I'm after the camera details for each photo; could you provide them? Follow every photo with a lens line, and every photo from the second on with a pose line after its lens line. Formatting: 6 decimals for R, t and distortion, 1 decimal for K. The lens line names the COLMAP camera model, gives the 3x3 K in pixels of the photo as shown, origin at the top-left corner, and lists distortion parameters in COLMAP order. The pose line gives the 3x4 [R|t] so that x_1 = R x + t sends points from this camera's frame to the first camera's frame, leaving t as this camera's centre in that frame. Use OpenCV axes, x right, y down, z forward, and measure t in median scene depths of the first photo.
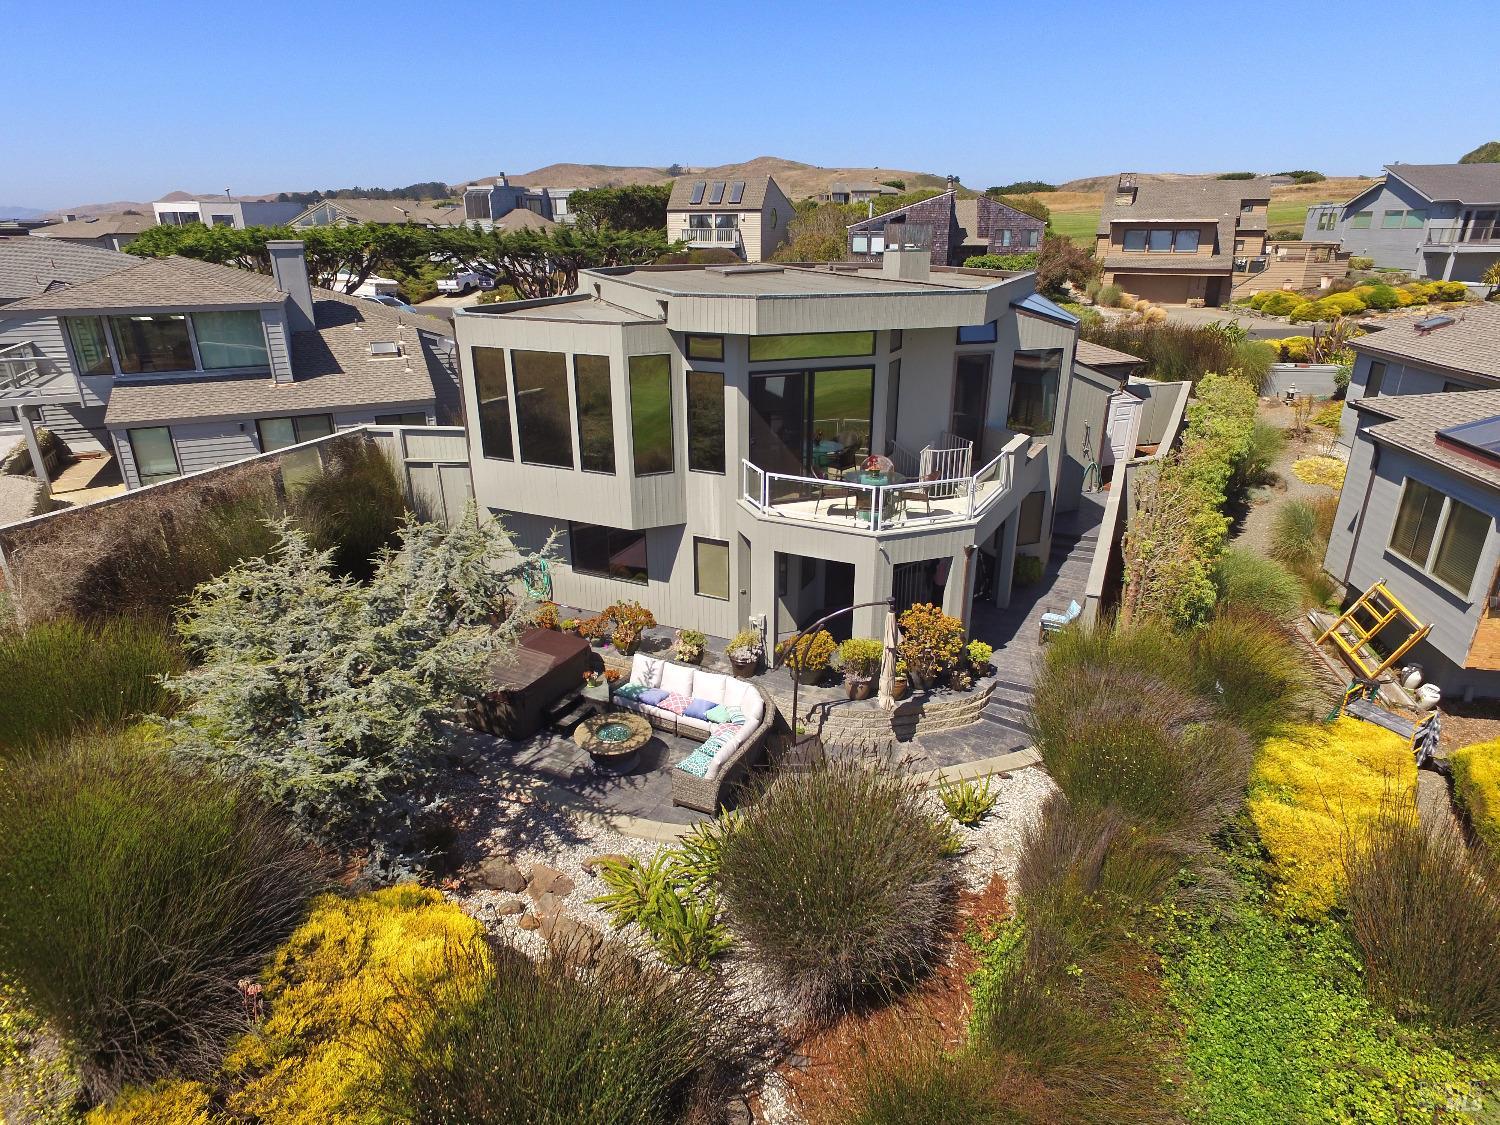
lens RADIAL K [[871.1, 0, 750.0], [0, 871.1, 562.5], [0, 0, 1]] dist [-0.008129, 0.011743]
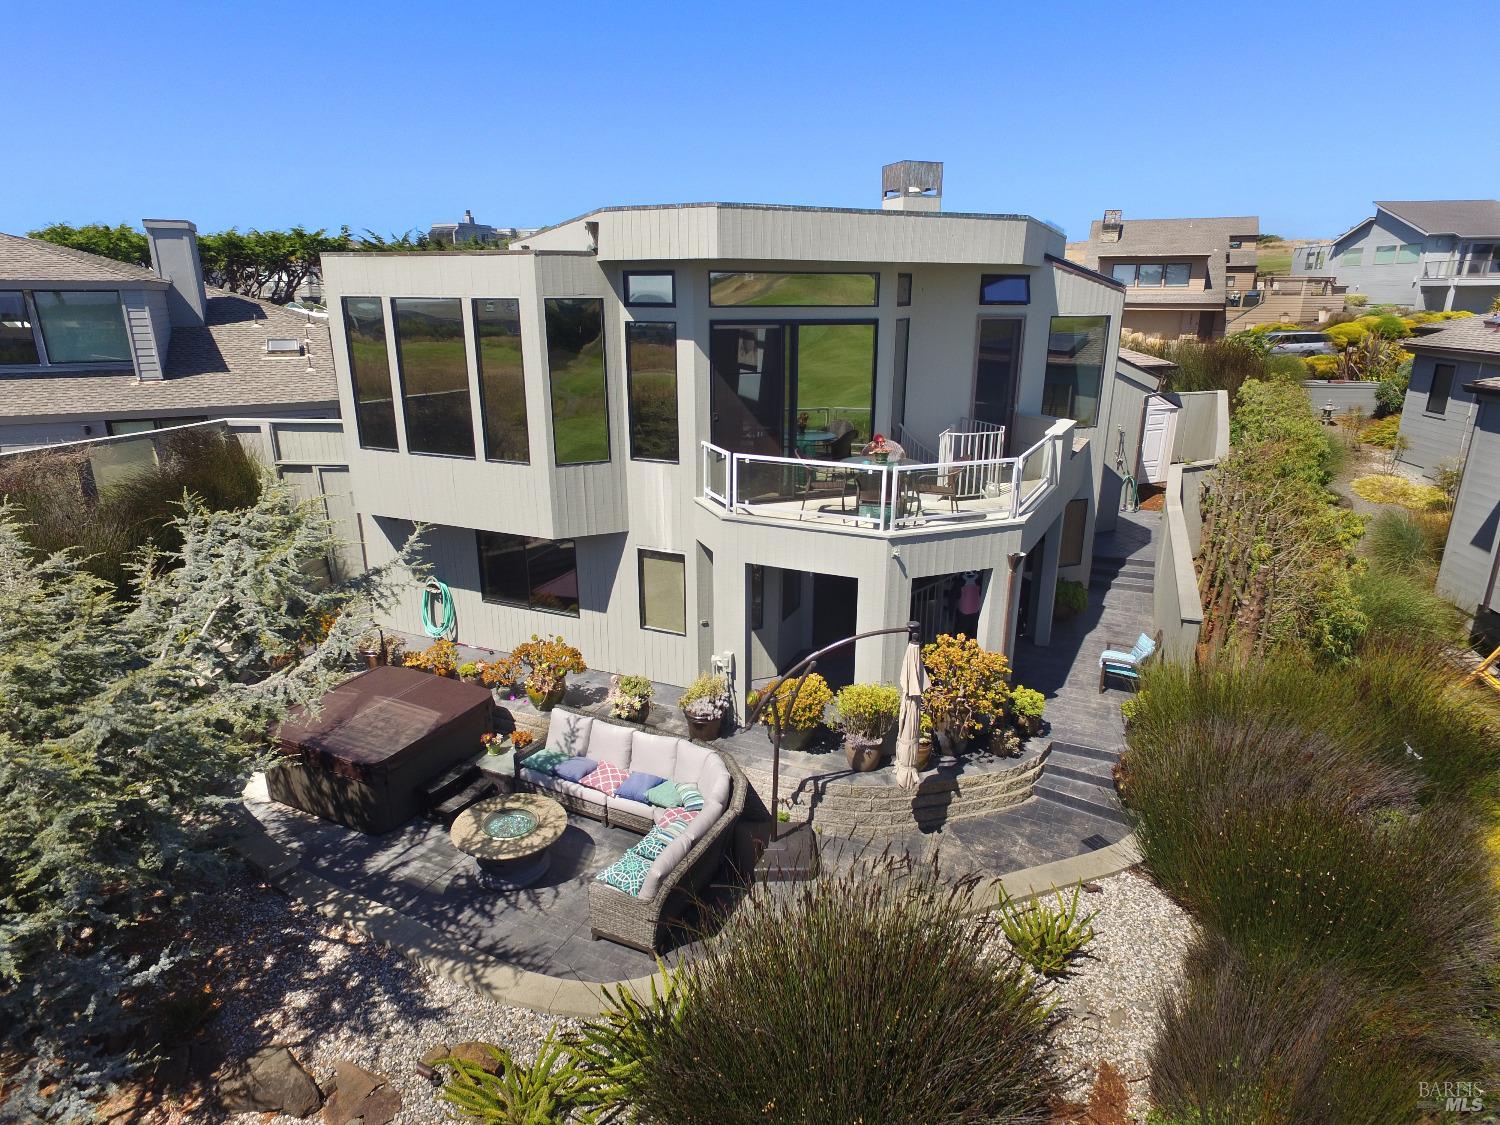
lens RADIAL K [[871.1, 0, 750.0], [0, 871.1, 562.5], [0, 0, 1]] dist [-0.008129, 0.011743]
pose [[0.999677, -0.003010, 0.025240, 0.013457], [0.004653, 0.997856, -0.065277, 0.032954], [-0.024990, 0.065373, 0.997548, 0.274430]]
